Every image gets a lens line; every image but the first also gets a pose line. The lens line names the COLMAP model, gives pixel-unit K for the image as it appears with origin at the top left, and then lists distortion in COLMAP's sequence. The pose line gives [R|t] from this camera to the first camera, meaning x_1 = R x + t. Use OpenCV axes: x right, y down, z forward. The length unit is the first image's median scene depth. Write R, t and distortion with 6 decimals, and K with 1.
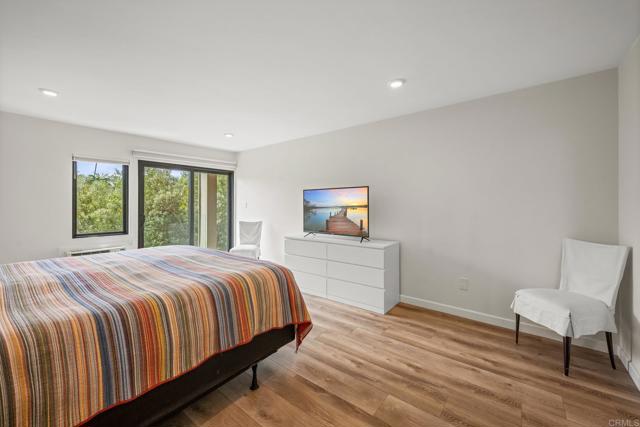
lens RADIAL K [[257.2, 0, 319.9], [0, 257.2, 214.2], [0, 0, 1]] dist [0.005988, -0.001205]
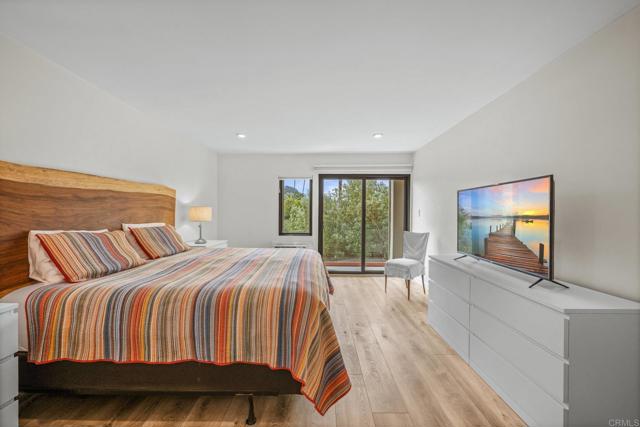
lens RADIAL K [[257.2, 0, 315.4], [0, 257.2, 221.9], [0, 0, 1]] dist [0.005988, -0.001205]
pose [[0.605448, 0.037051, -0.795022, 0.280873], [-0.037514, 0.999134, 0.017995, -0.012514], [0.795000, 0.018930, 0.606314, 0.325767]]
